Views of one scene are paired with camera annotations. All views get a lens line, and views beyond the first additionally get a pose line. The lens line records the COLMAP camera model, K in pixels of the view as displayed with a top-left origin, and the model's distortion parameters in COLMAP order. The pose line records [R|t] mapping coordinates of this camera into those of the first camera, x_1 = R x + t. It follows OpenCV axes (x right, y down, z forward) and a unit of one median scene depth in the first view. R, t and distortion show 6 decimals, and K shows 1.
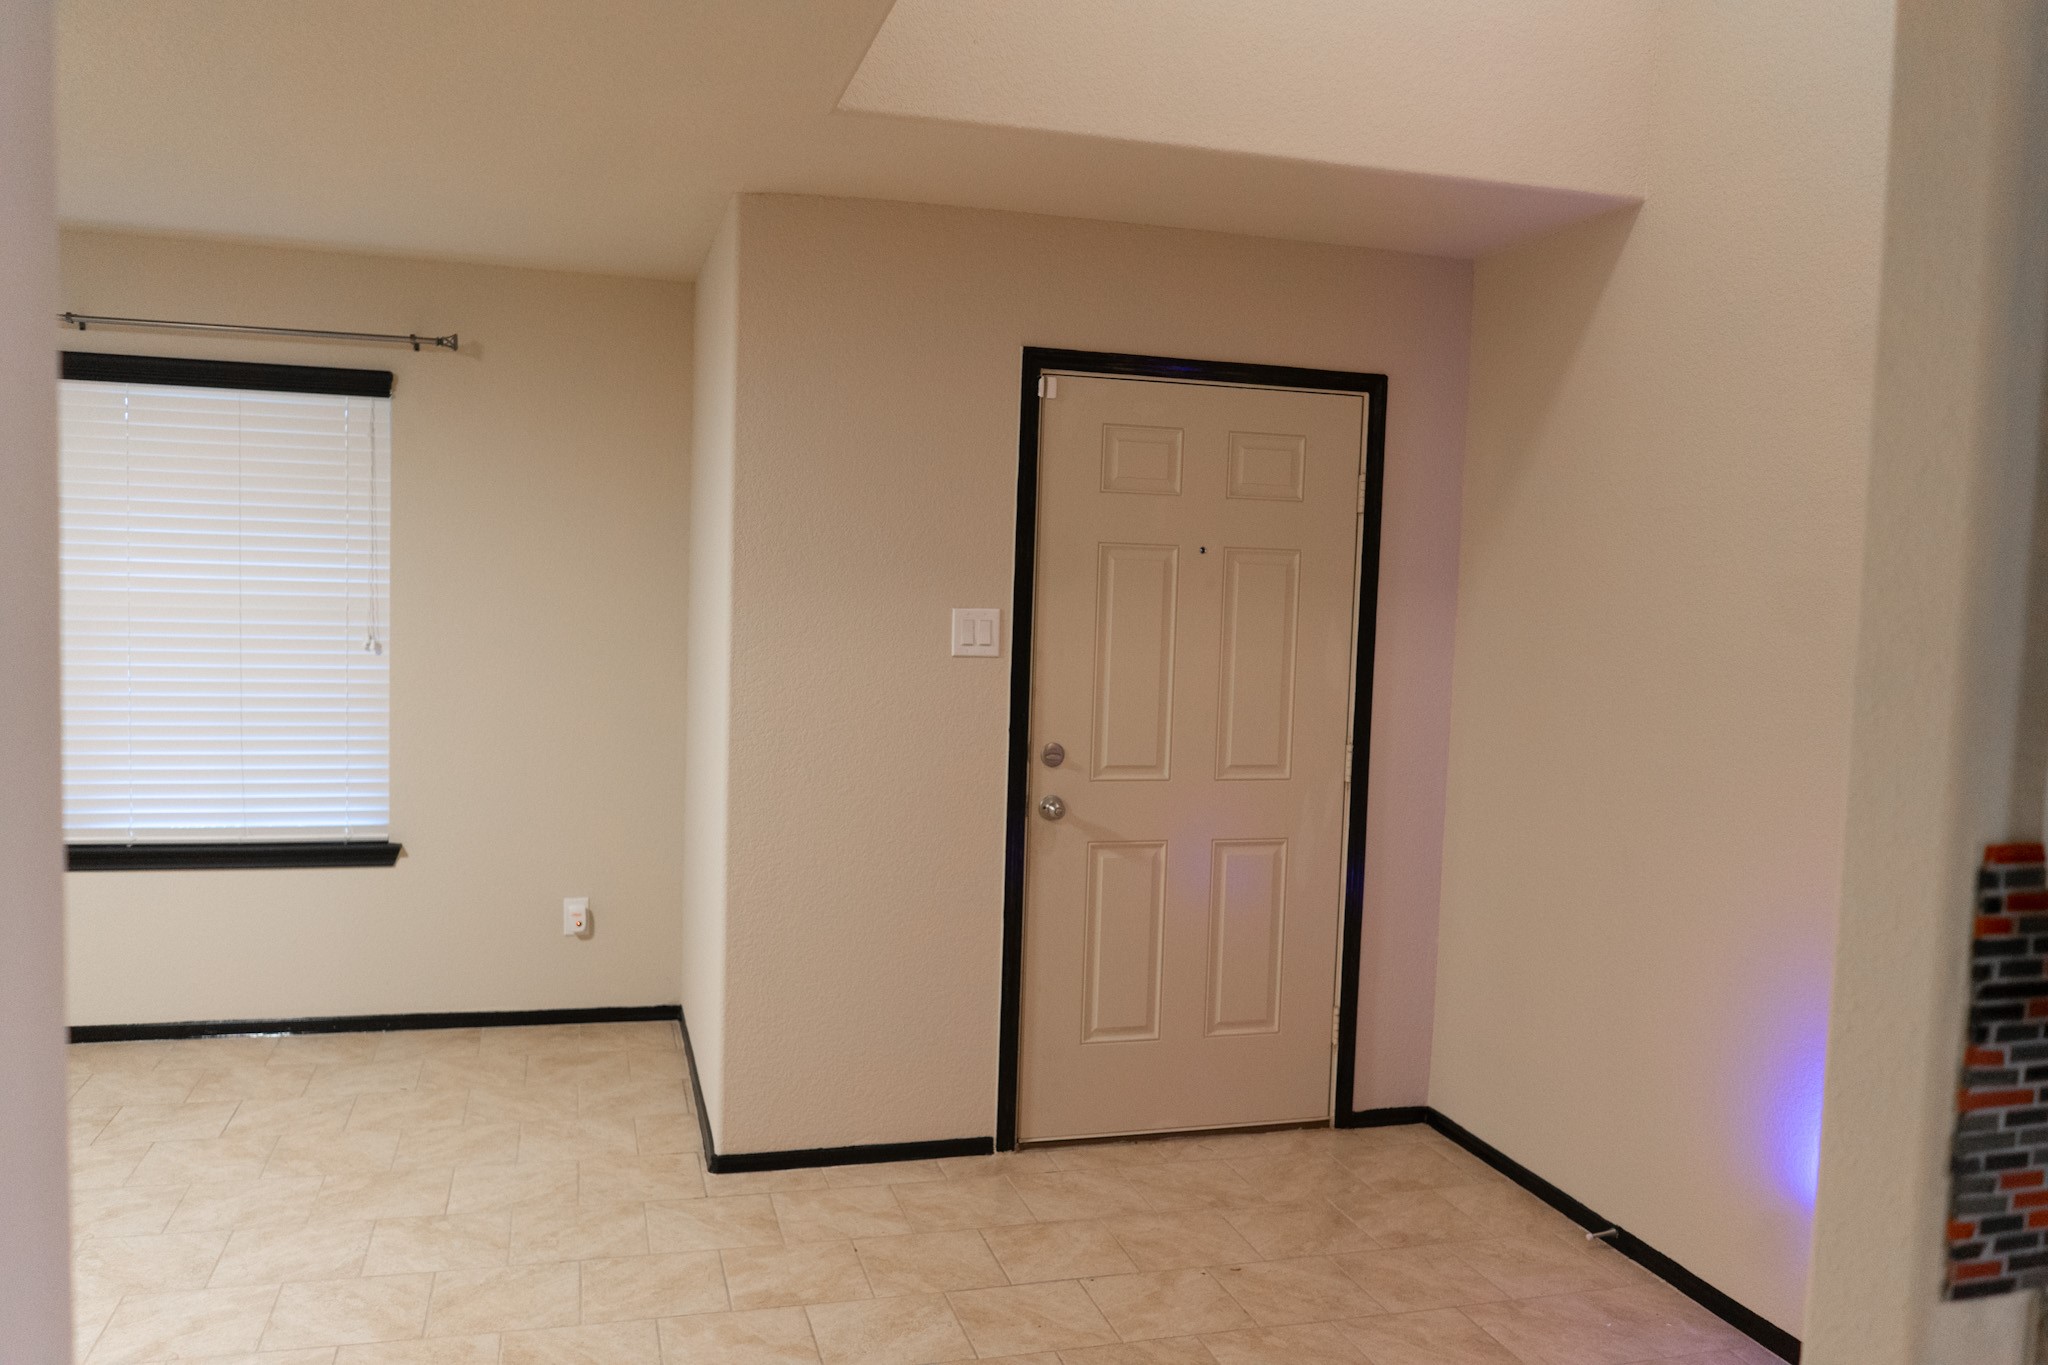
lens RADIAL K [[1571.6, 0, 1024.0], [0, 1571.6, 682.5], [0, 0, 1]] dist [-0.020353, 0.004763]
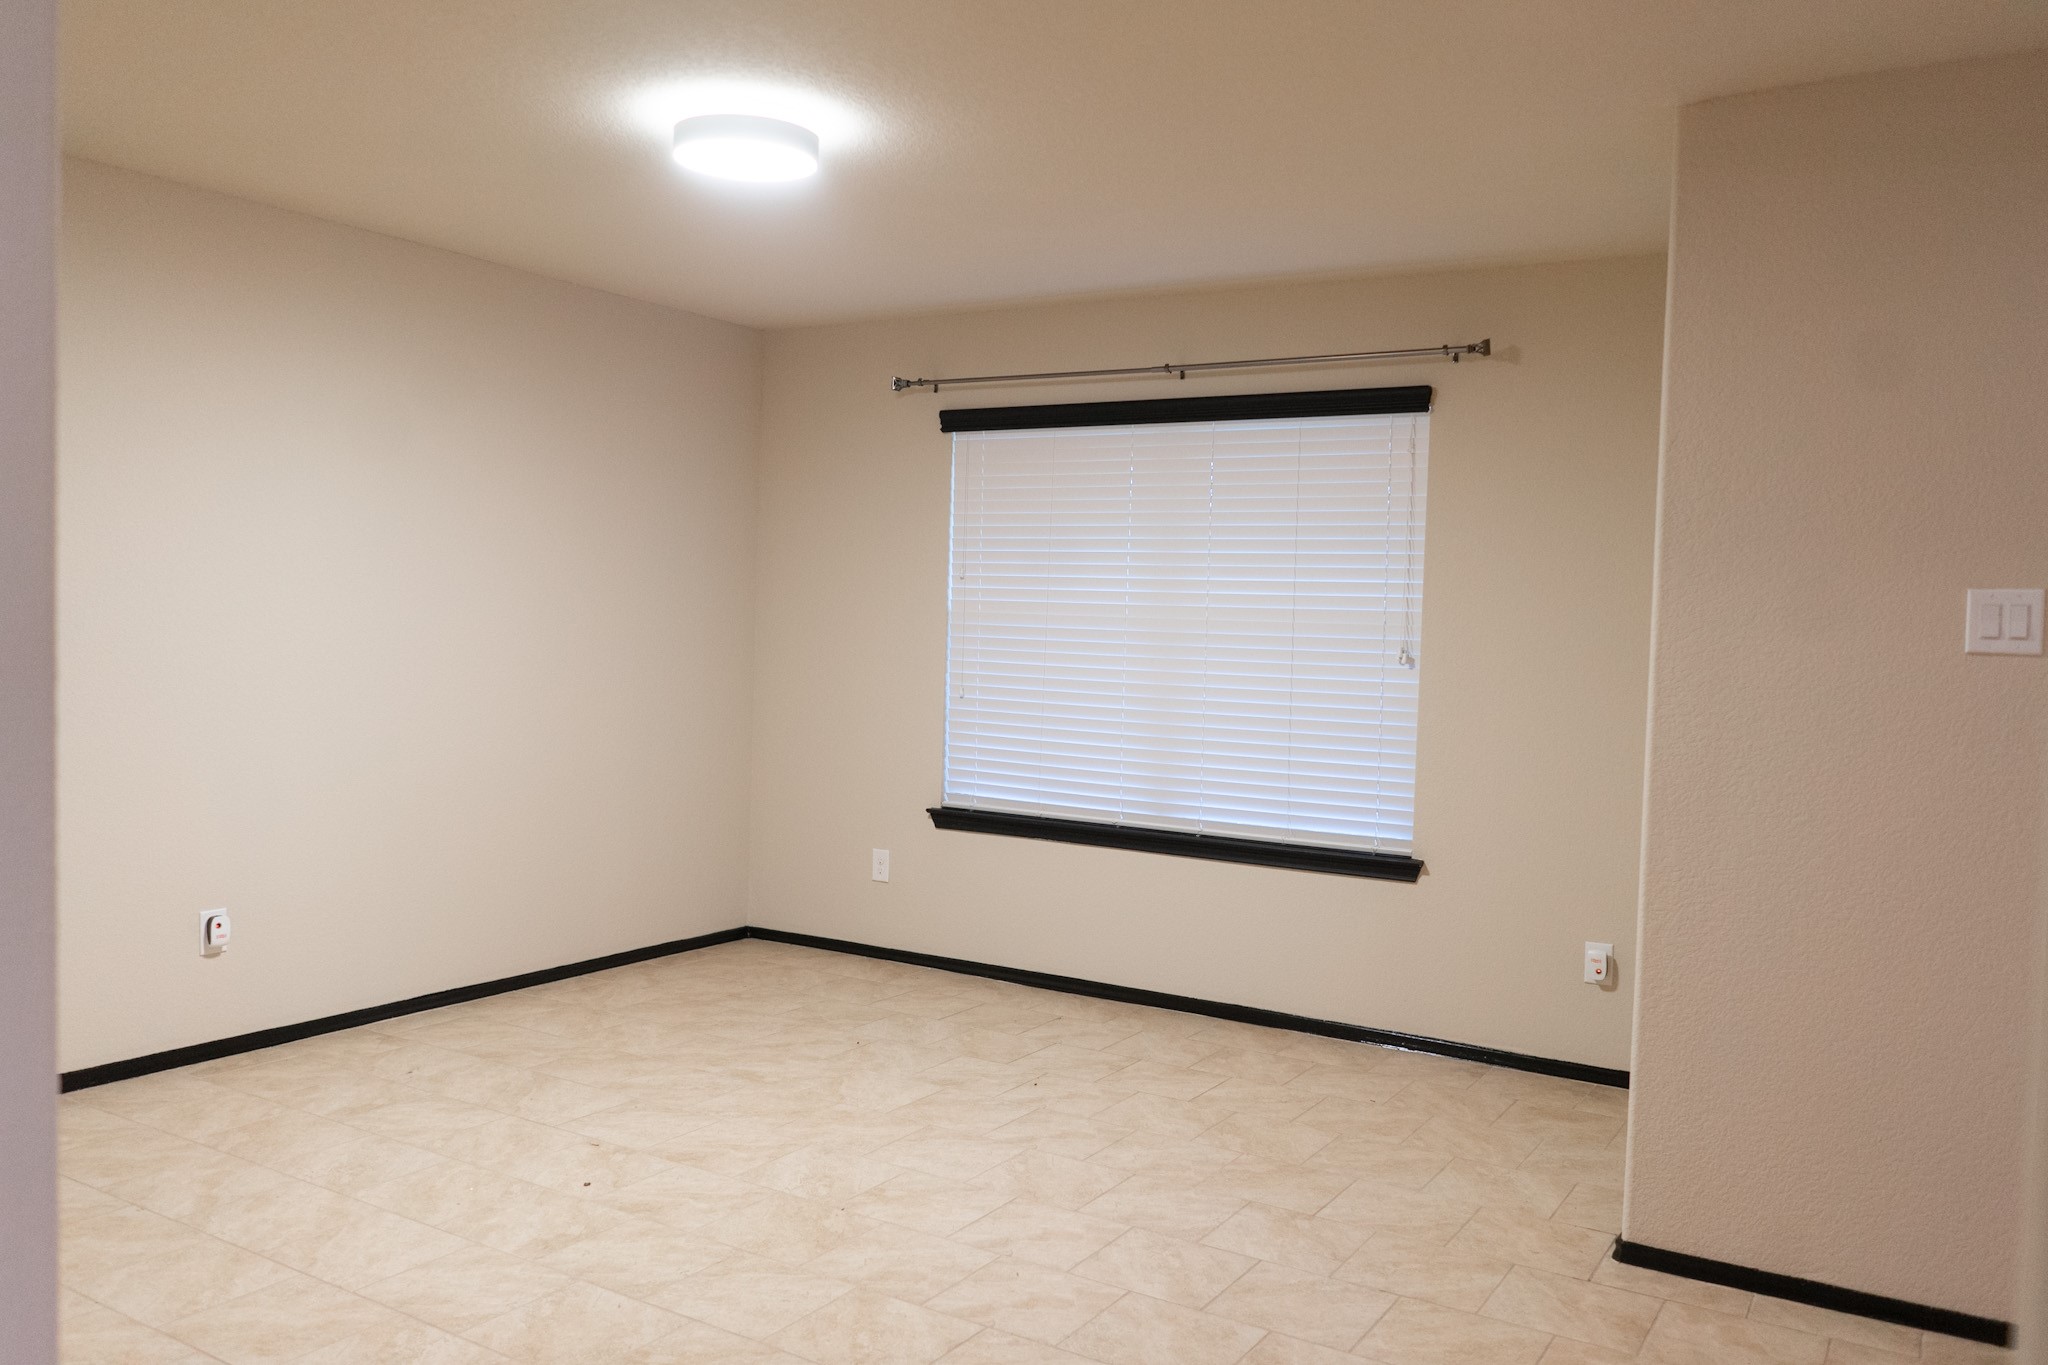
lens RADIAL K [[1587.0, 0, 1025.8], [0, 1587.0, 687.8], [0, 0, 1]] dist [-0.008399, -0.002460]
pose [[0.675141, 0.017044, -0.737491, 0.190054], [-0.059672, 0.997719, -0.031569, 0.045818], [0.735271, 0.065321, 0.674618, 0.152254]]
